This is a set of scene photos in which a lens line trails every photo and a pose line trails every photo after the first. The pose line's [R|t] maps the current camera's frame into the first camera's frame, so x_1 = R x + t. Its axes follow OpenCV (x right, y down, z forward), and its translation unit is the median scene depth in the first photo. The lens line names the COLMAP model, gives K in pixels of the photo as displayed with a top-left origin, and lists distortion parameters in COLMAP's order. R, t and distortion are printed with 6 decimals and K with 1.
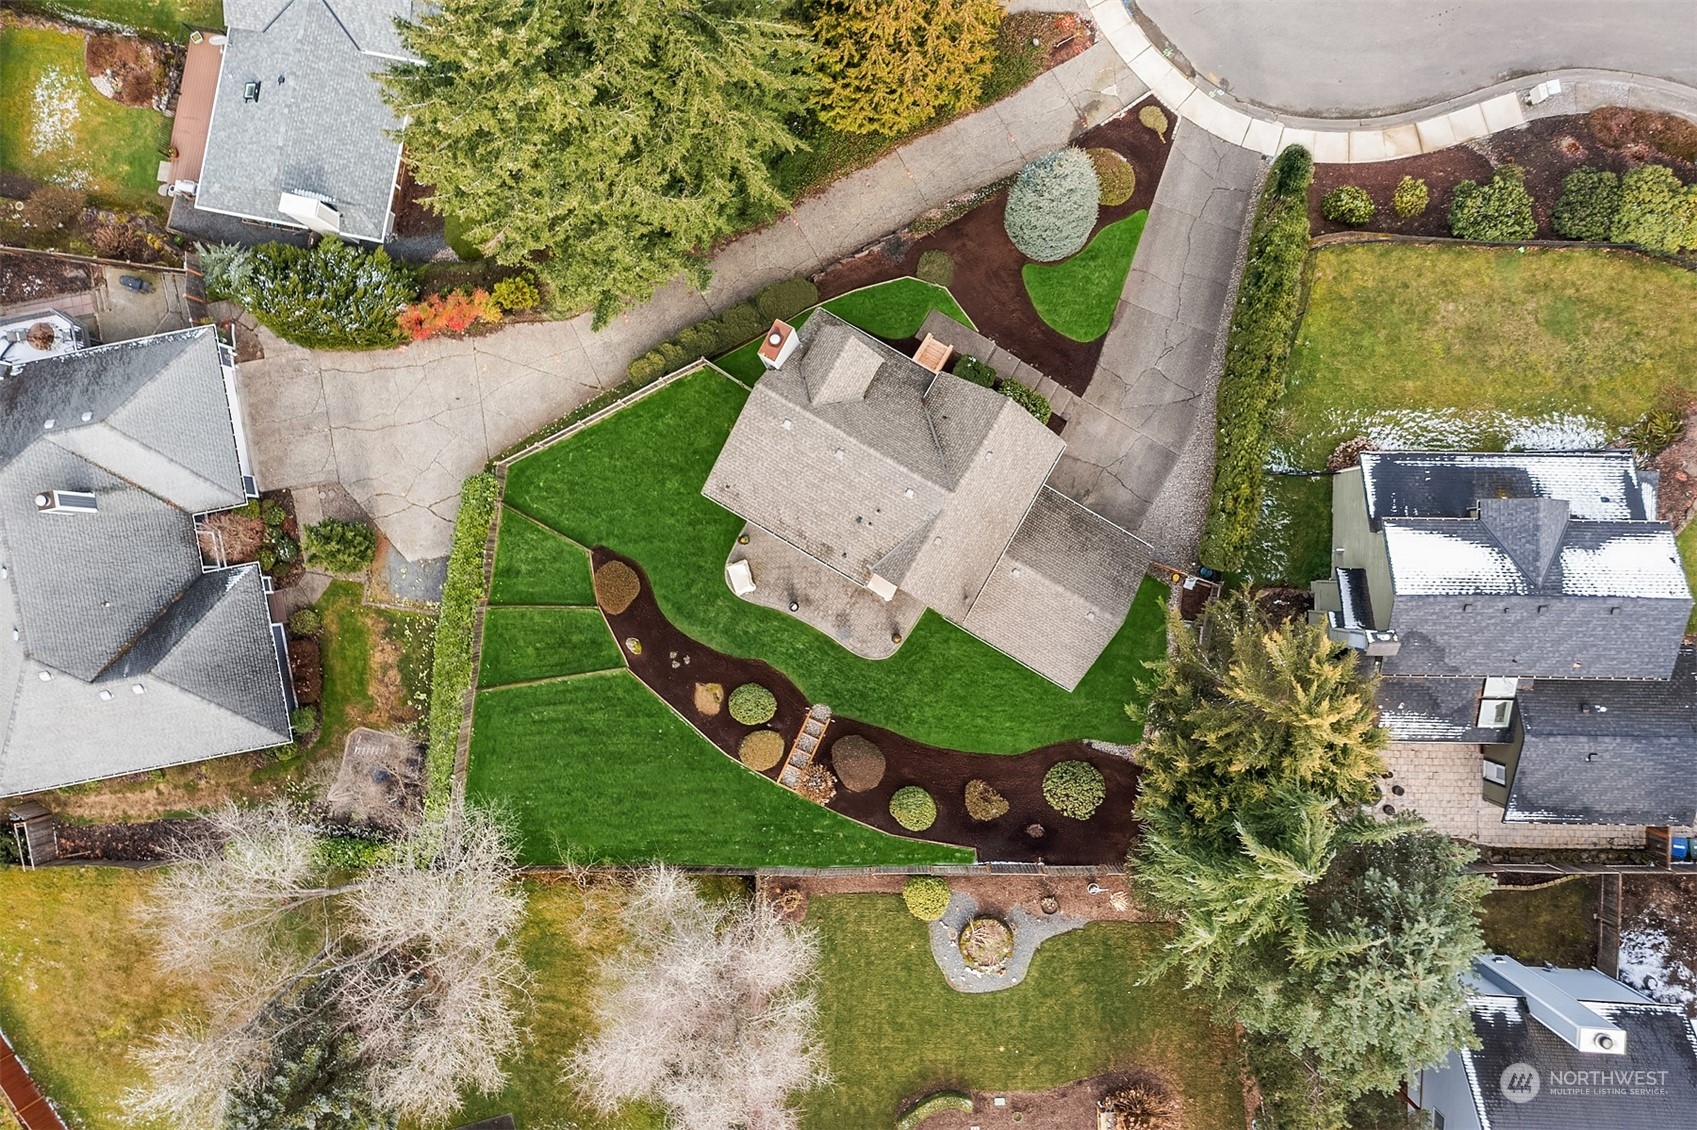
lens RADIAL K [[1366.7, 0, 853.6], [0, 1366.7, 559.7], [0, 0, 1]] dist [0.001926, -0.007894]
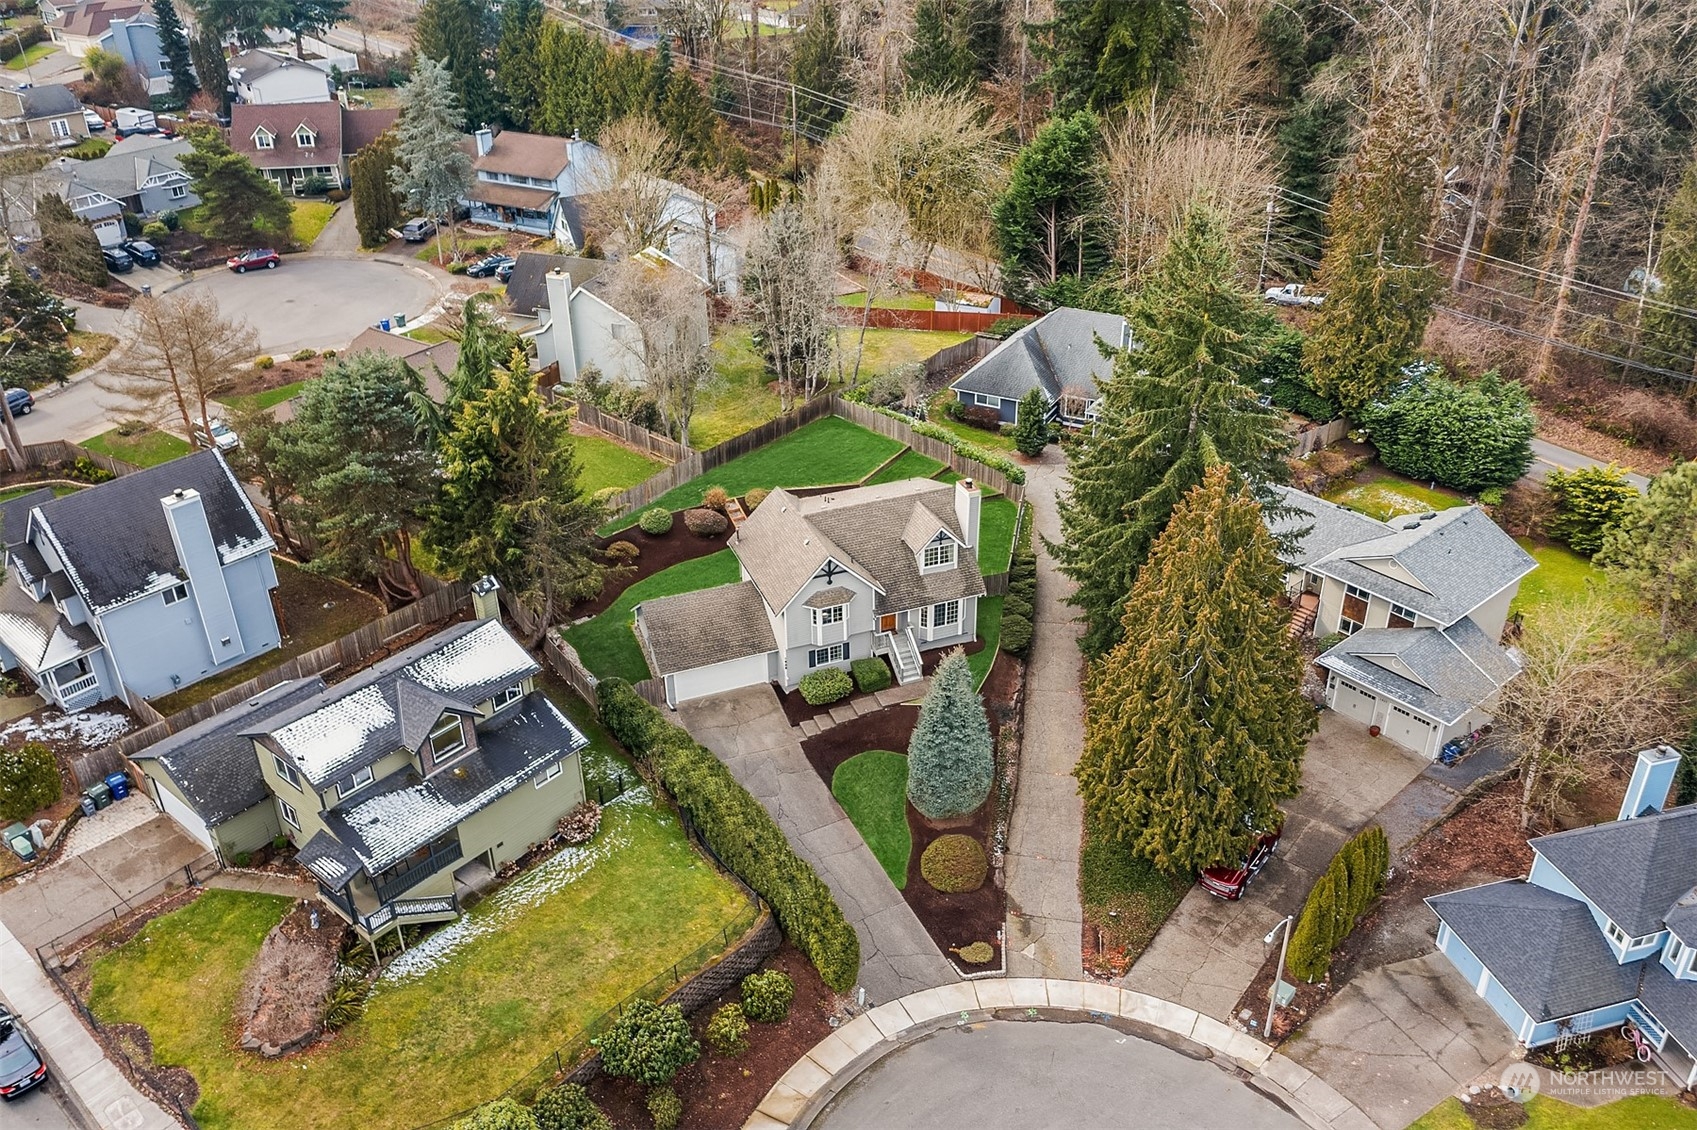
lens RADIAL K [[1366.7, 0, 853.6], [0, 1366.7, 559.7], [0, 0, 1]] dist [0.001926, -0.007894]
pose [[-0.626347, 0.406720, -0.665032, 0.853279], [-0.778783, -0.288782, 0.556868, -0.760643], [0.034440, 0.866709, 0.497624, 0.324778]]
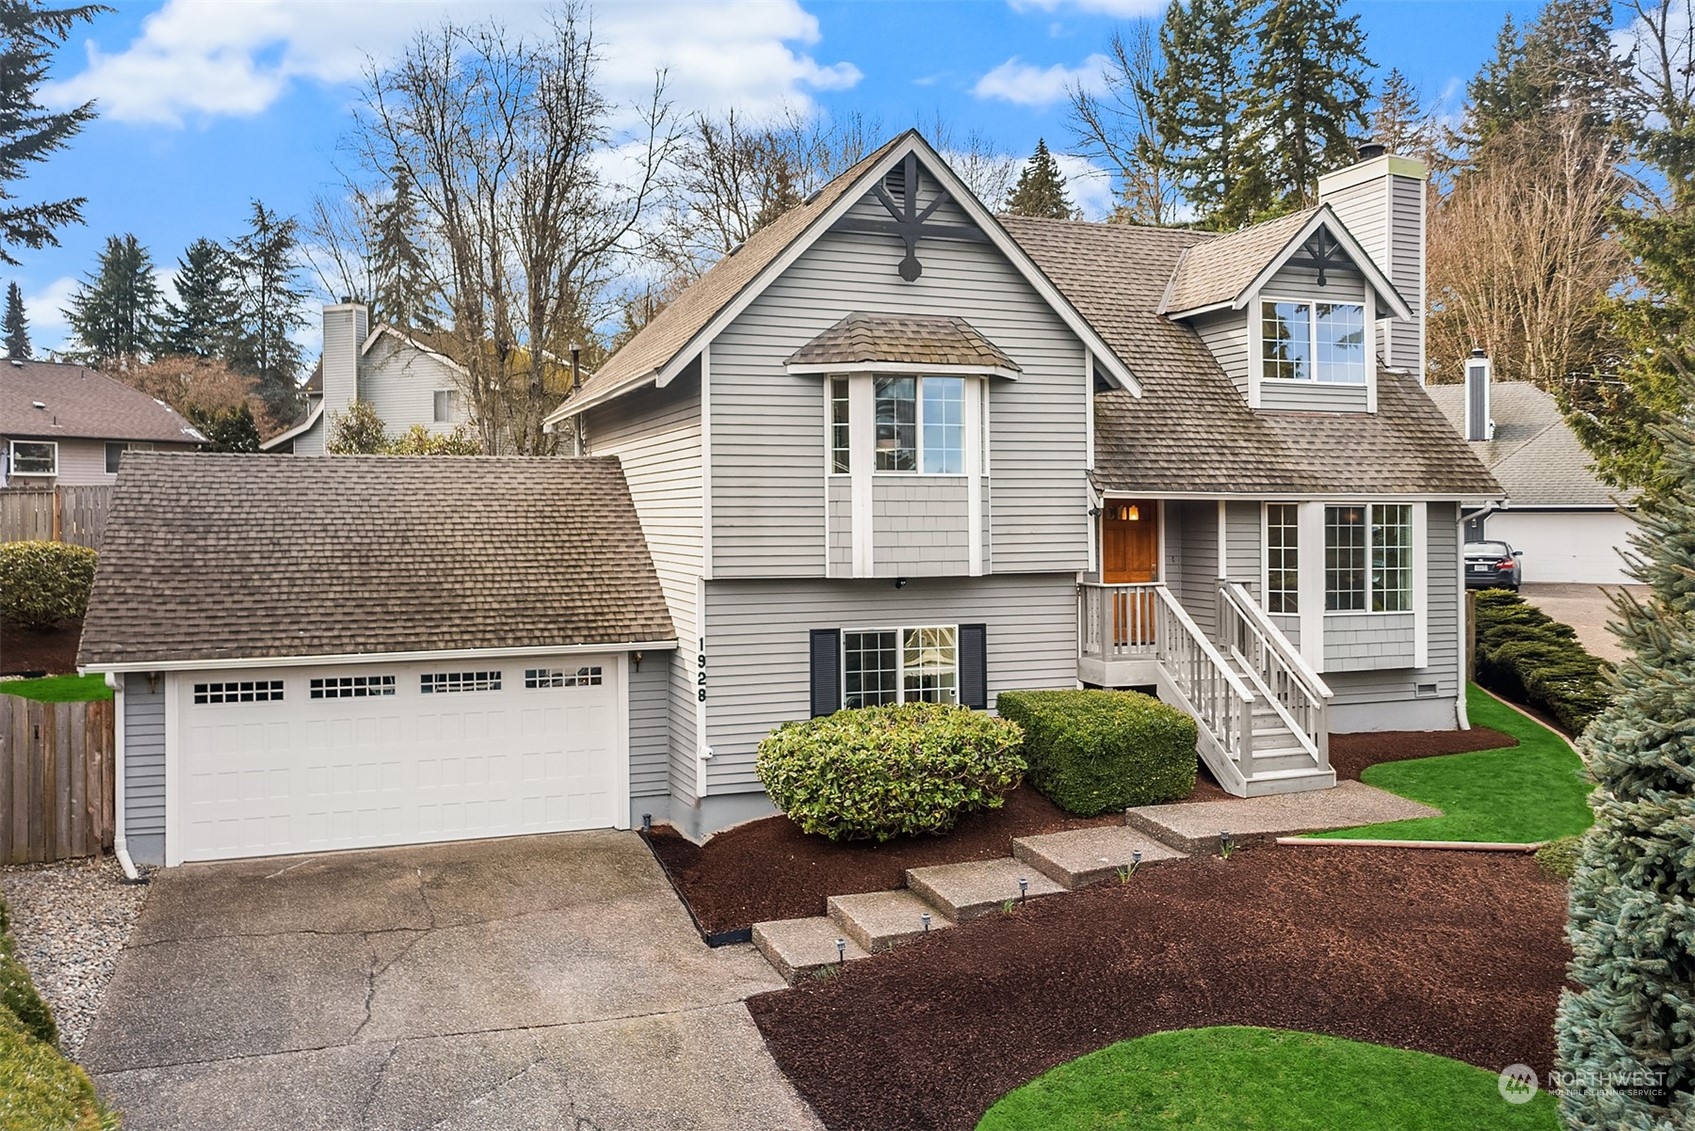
lens RADIAL K [[1325.4, 0, 822.5], [0, 1325.4, 528.2], [0, 0, 1]] dist [-0.001224, -0.002587]
pose [[-0.658564, 0.029093, -0.751962, 0.306814], [-0.751843, 0.017069, 0.659121, -0.258939], [0.032011, 0.999431, 0.010632, 0.966969]]
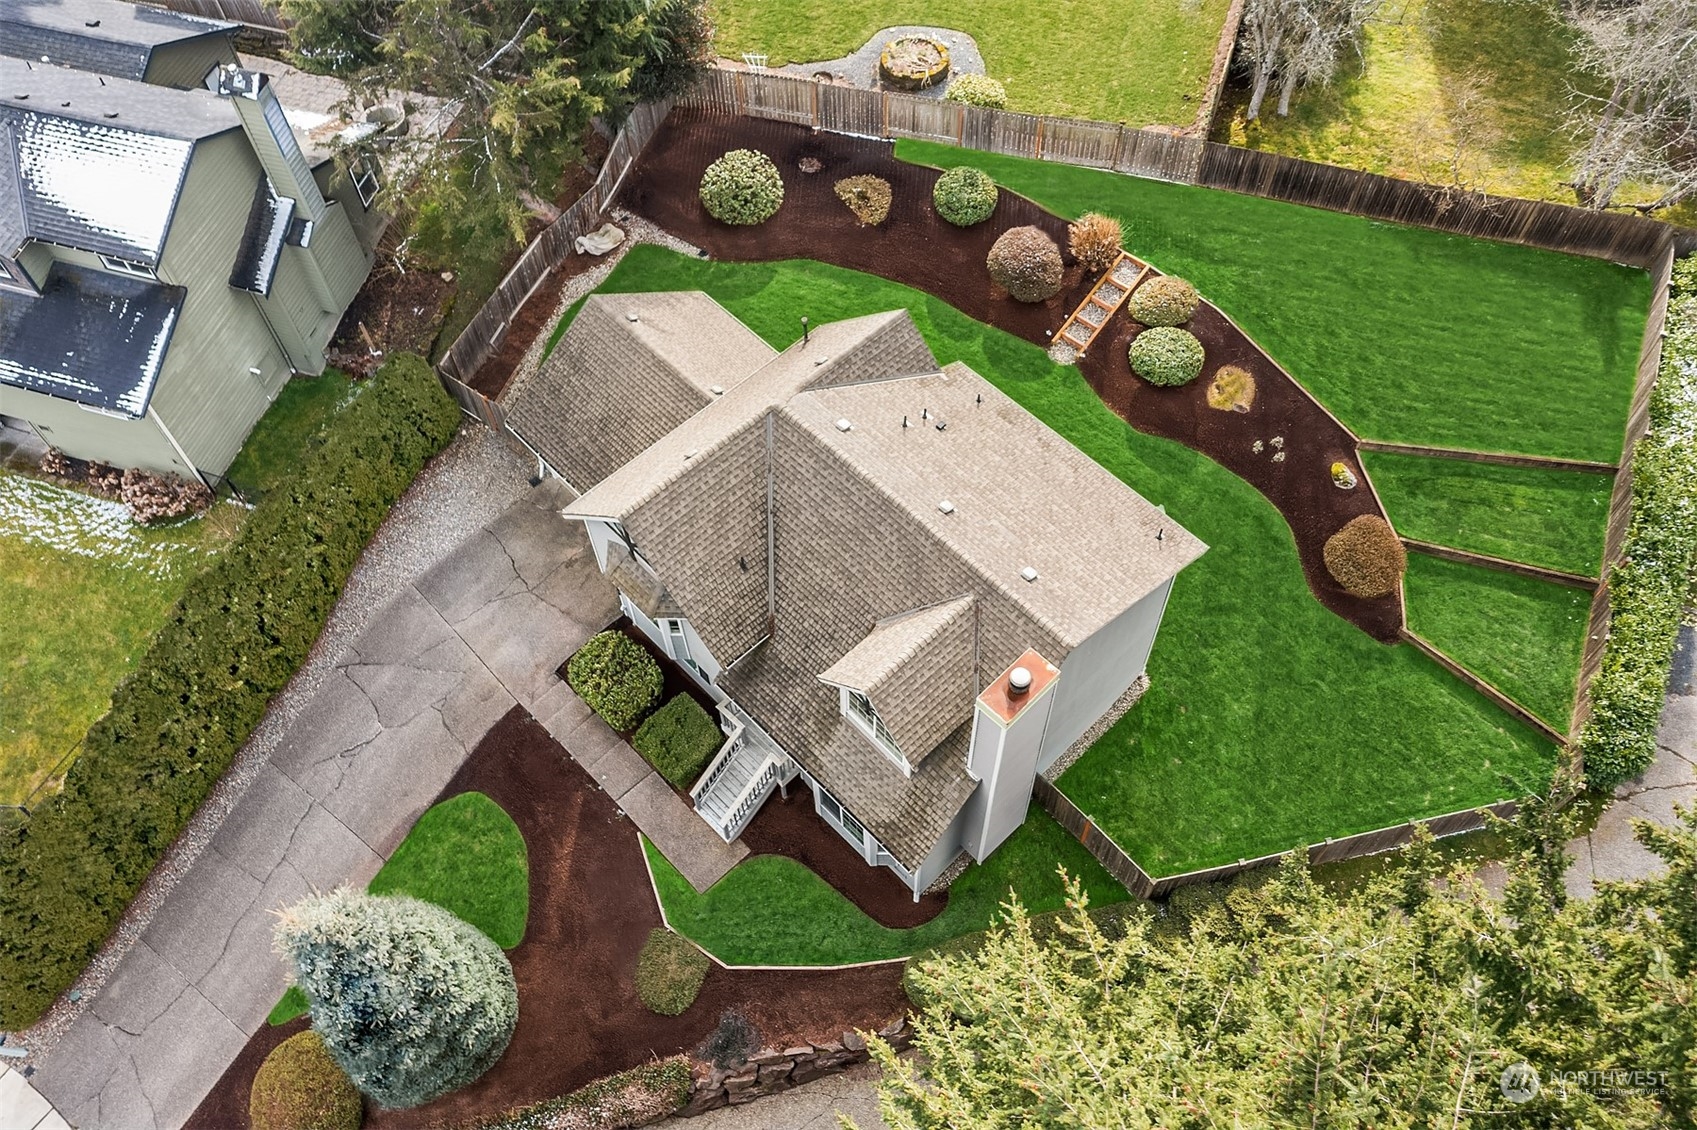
lens RADIAL K [[1366.7, 0, 853.6], [0, 1366.7, 559.7], [0, 0, 1]] dist [0.001926, -0.007894]
pose [[-0.958858, -0.211958, 0.188853, -0.073436], [0.280738, -0.806777, 0.519901, -0.347135], [0.042165, 0.551529, 0.833089, 0.497712]]
